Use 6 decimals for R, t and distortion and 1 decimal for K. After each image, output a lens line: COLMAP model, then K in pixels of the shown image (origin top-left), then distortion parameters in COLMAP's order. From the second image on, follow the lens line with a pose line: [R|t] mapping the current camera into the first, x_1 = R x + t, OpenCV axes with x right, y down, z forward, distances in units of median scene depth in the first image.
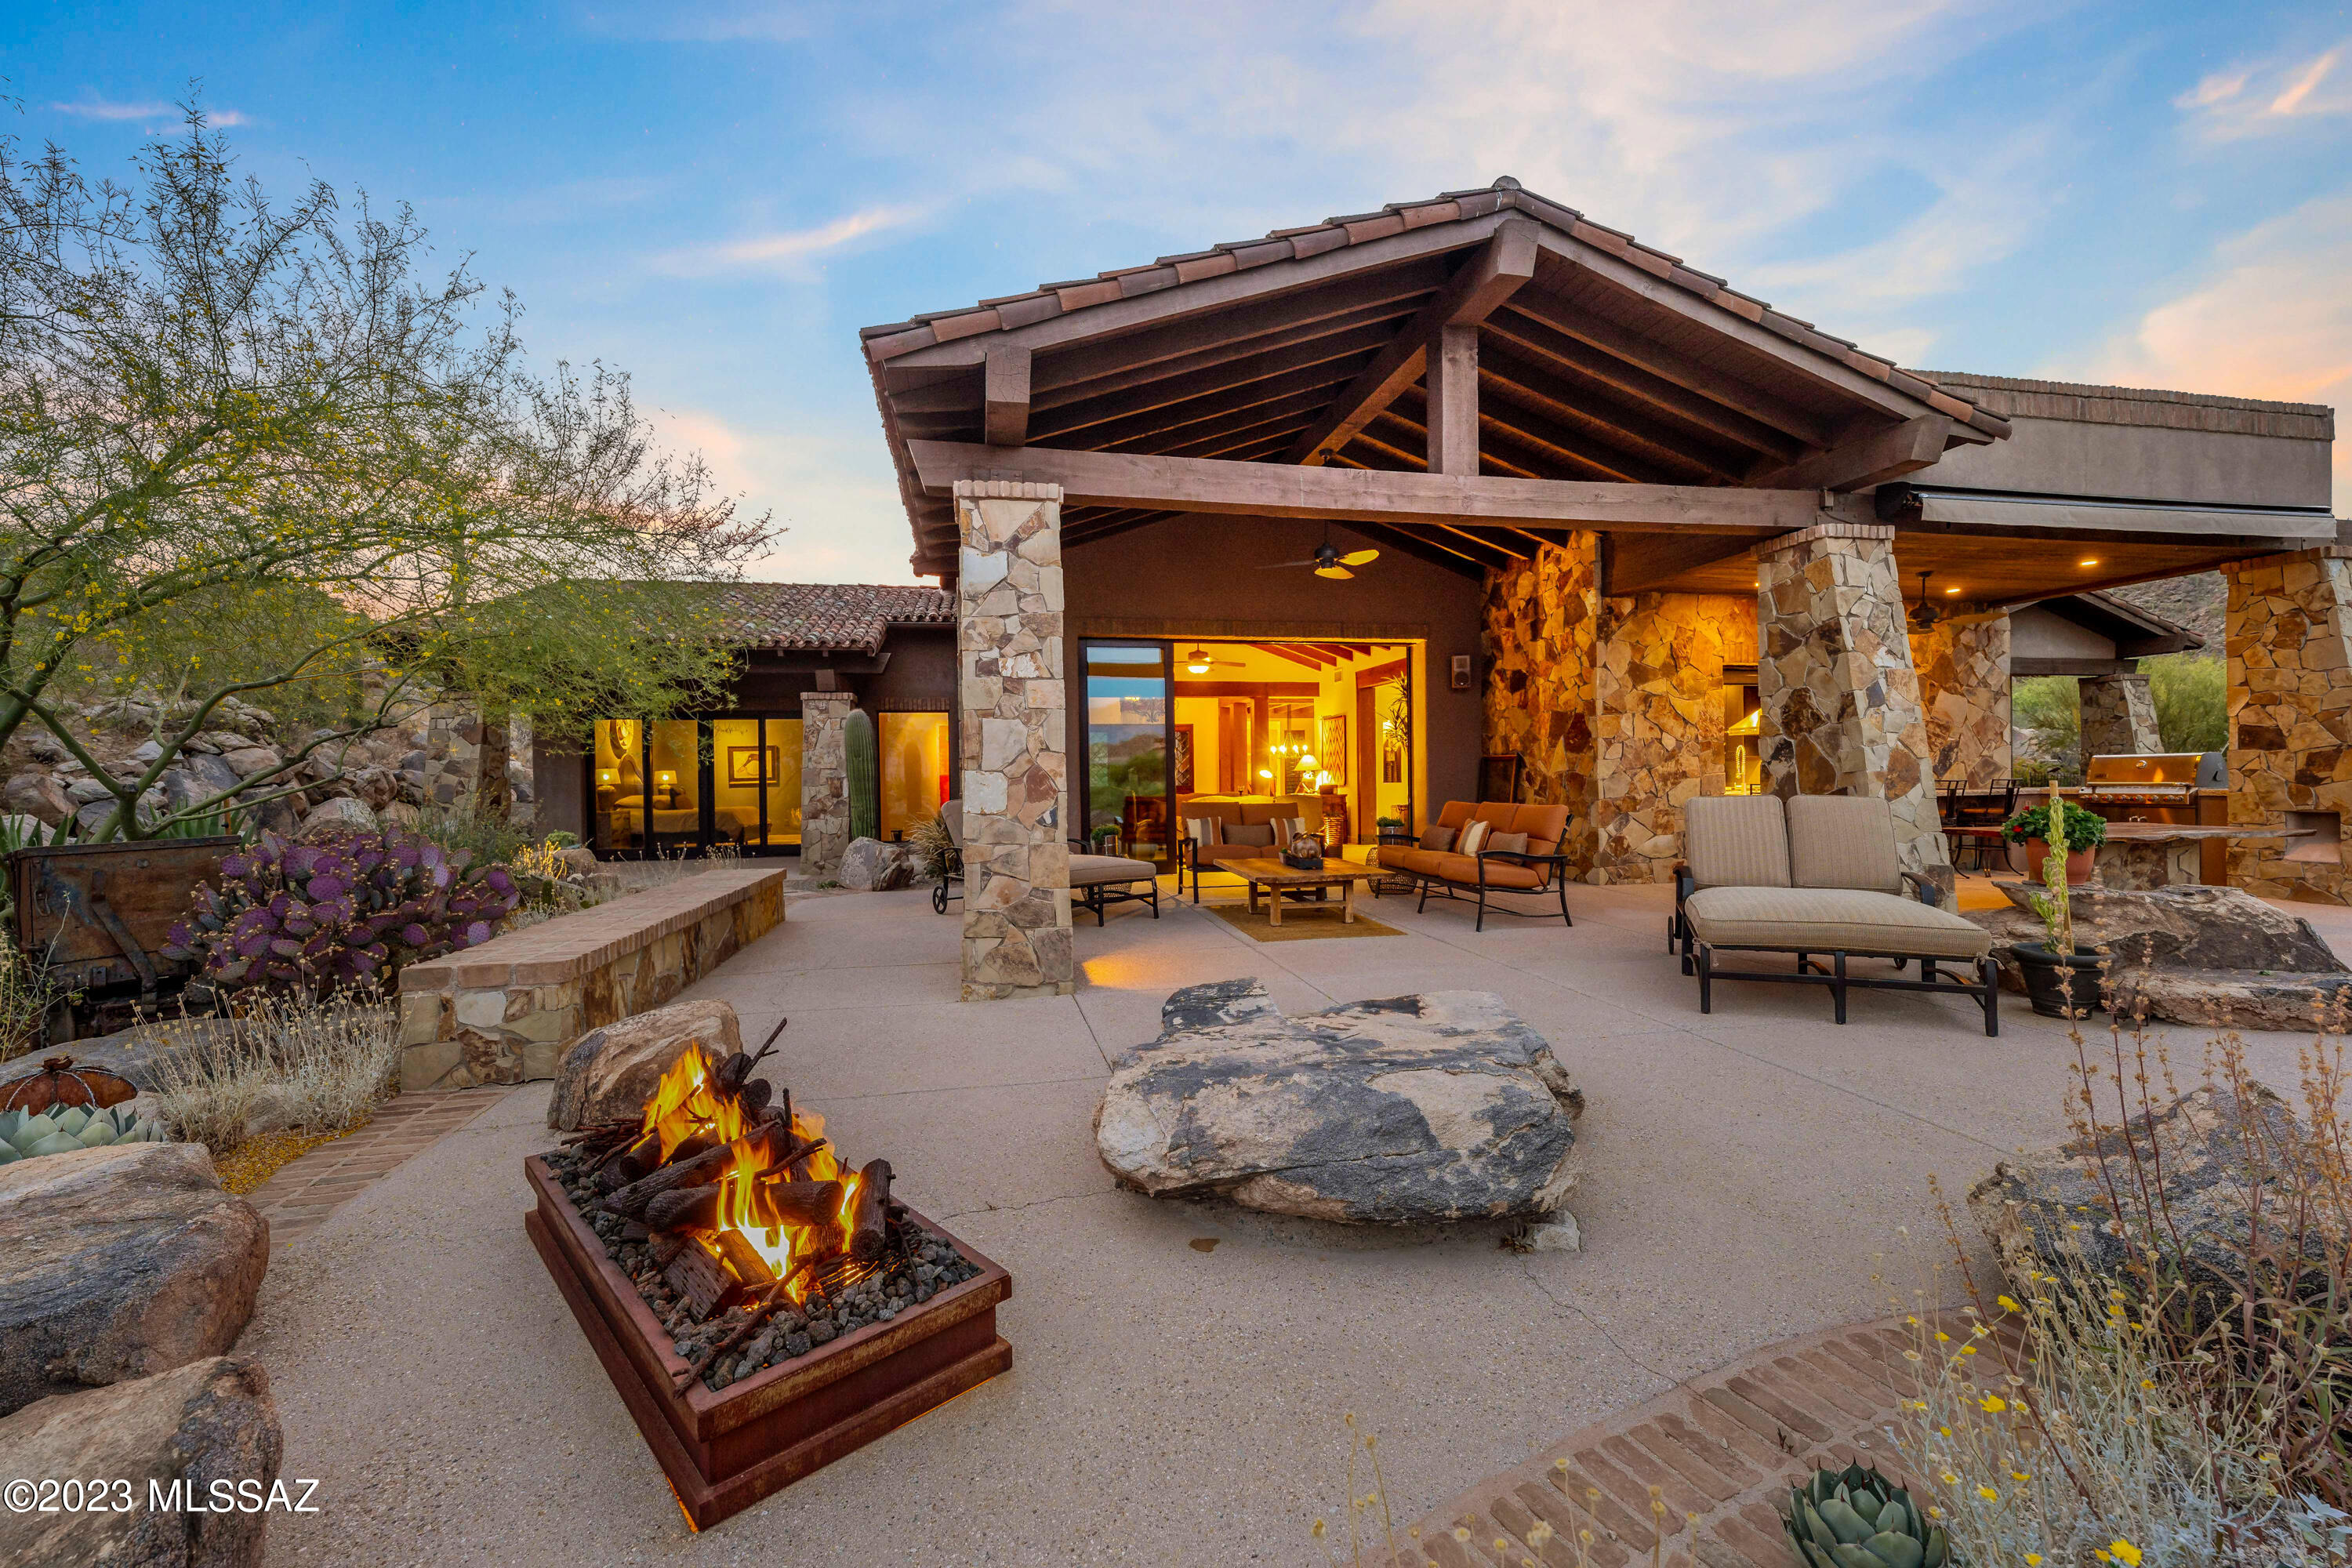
lens RADIAL K [[943.1, 0, 1171.2], [0, 943.1, 790.1], [0, 0, 1]] dist [-0.003132, -0.000231]
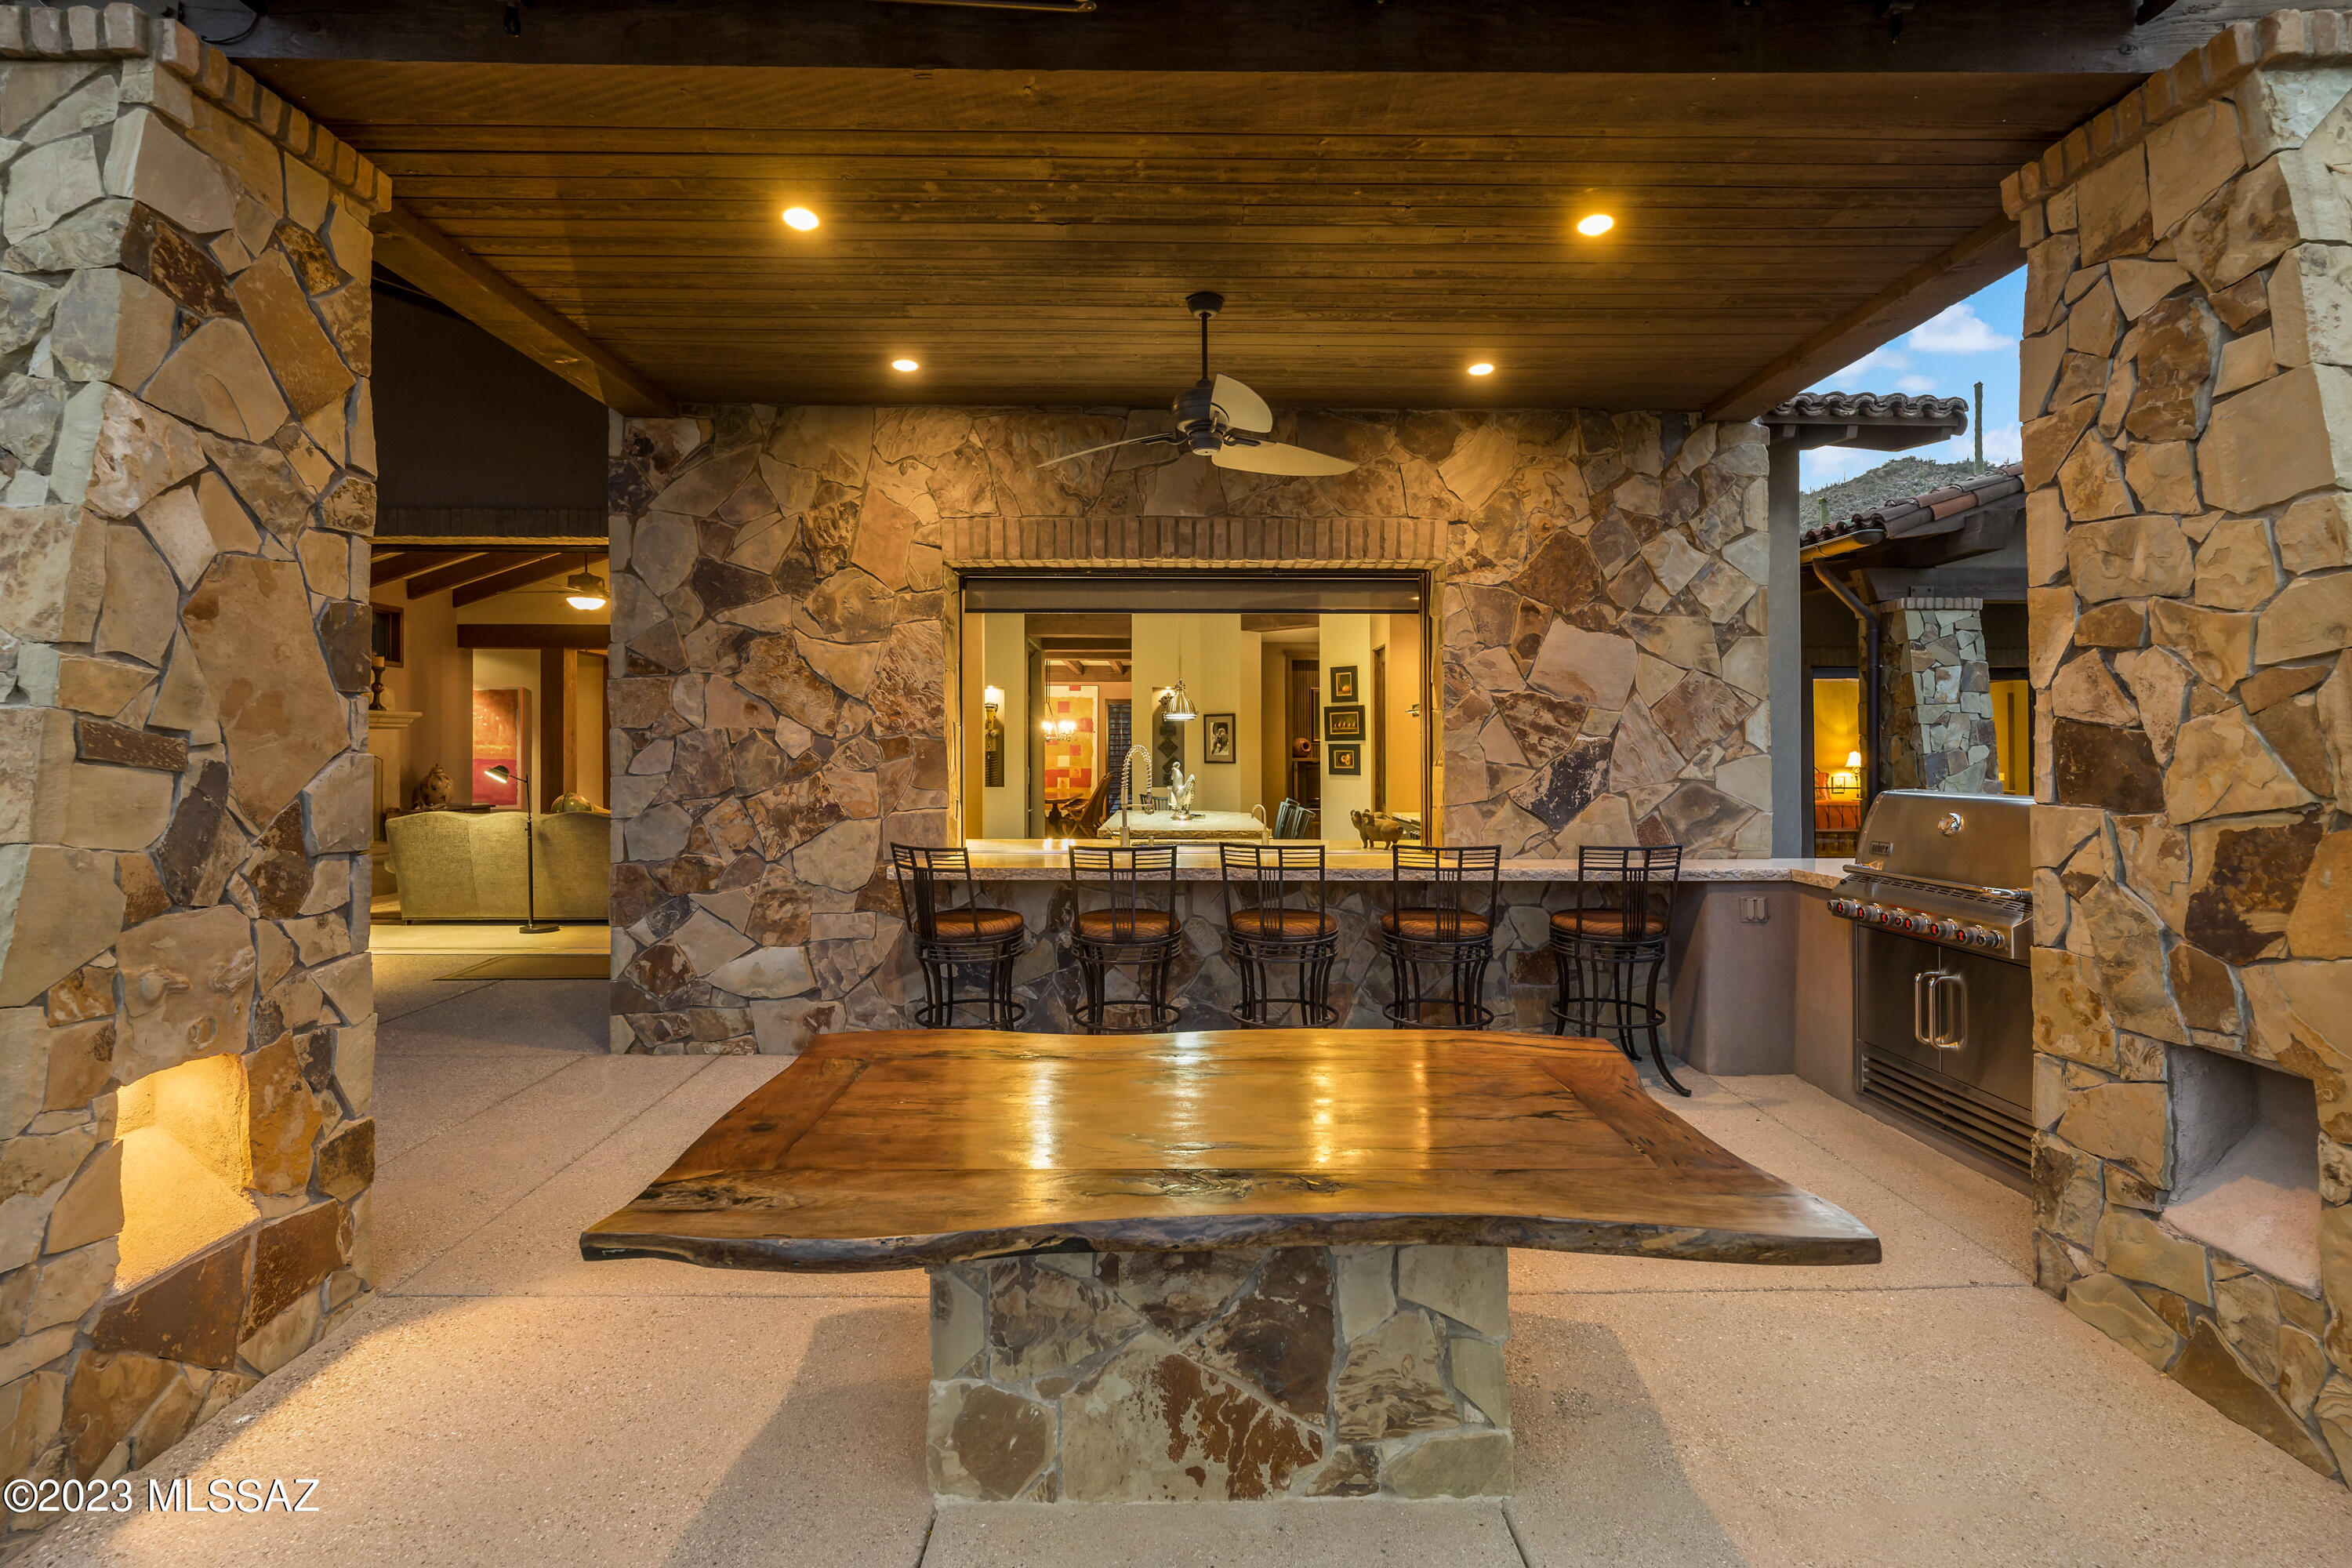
lens RADIAL K [[1101.2, 0, 1174.7], [0, 1101.2, 742.4], [0, 0, 1]] dist [-0.000752, -0.000145]
pose [[0.979334, 0.016137, -0.201606, 0.820280], [-0.020174, 0.999635, -0.017988, -0.044047], [0.201242, 0.021683, 0.979302, 0.533338]]
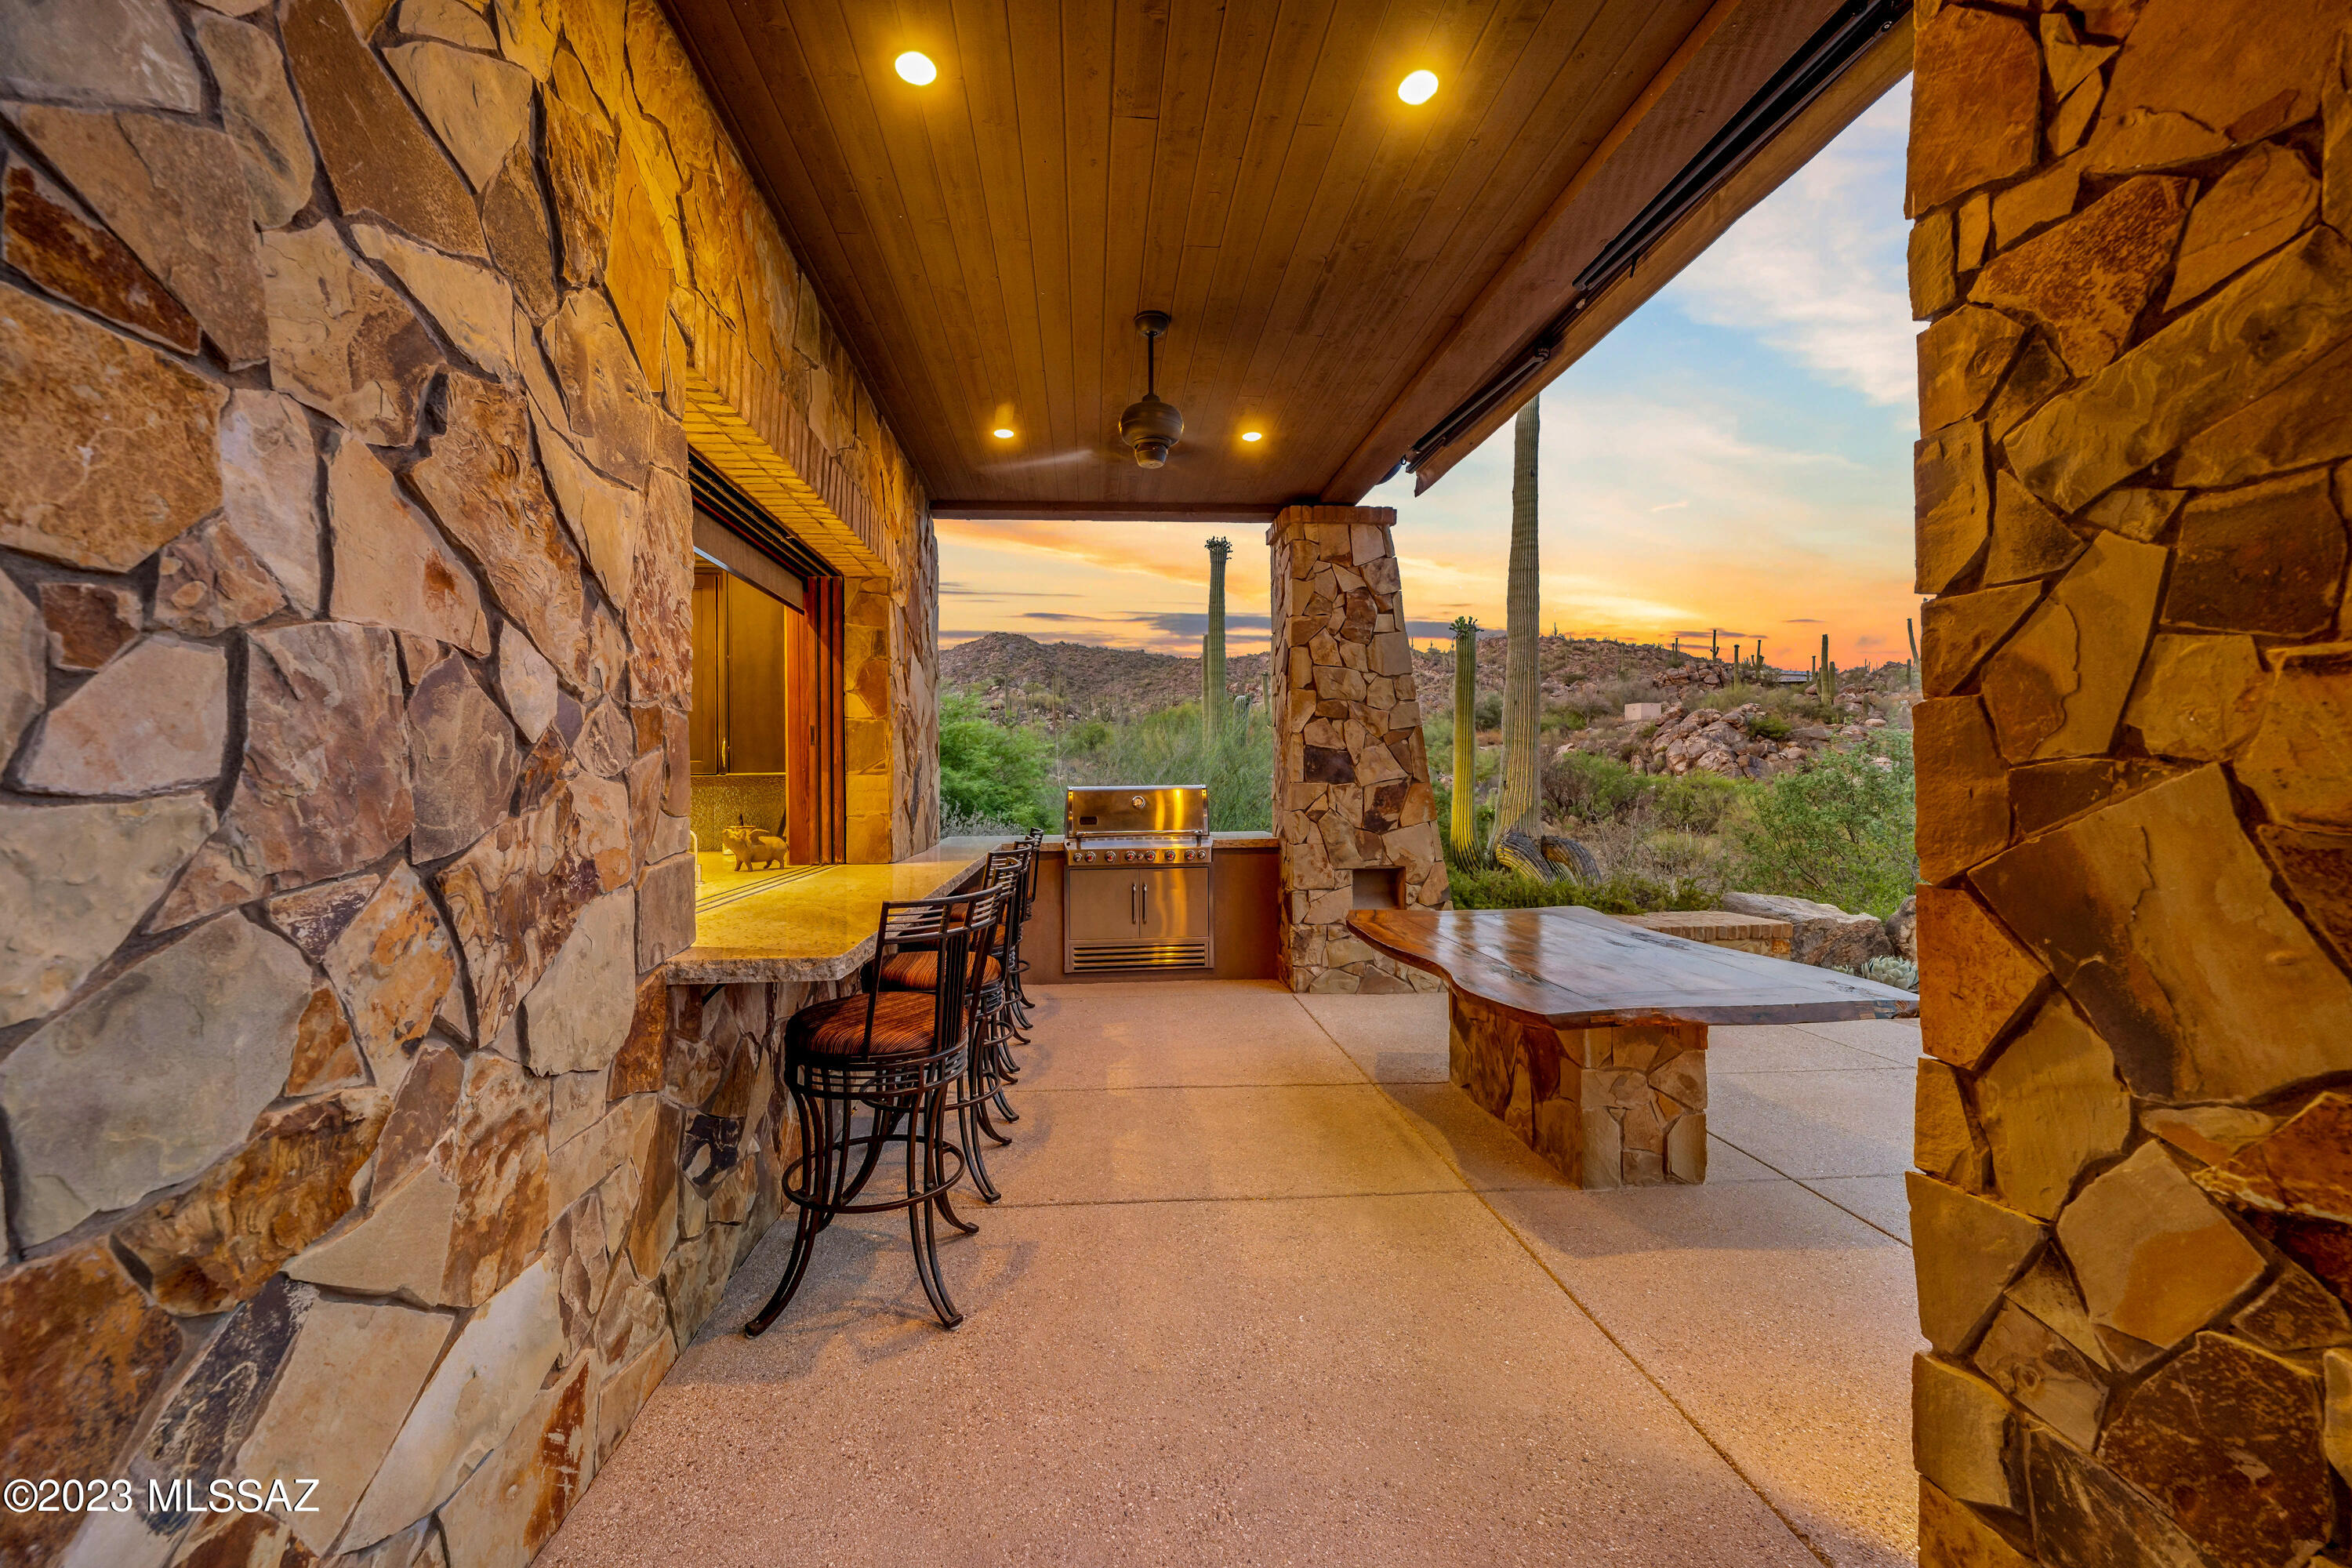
lens RADIAL K [[943.1, 0, 1170.5], [0, 943.1, 775.7], [0, 0, 1]] dist [-0.003132, -0.000231]
pose [[0.128409, 0.018696, 0.991545, 0.387597], [0.023307, 0.999489, -0.021864, -0.030434], [-0.991447, 0.025917, 0.127908, 0.882295]]
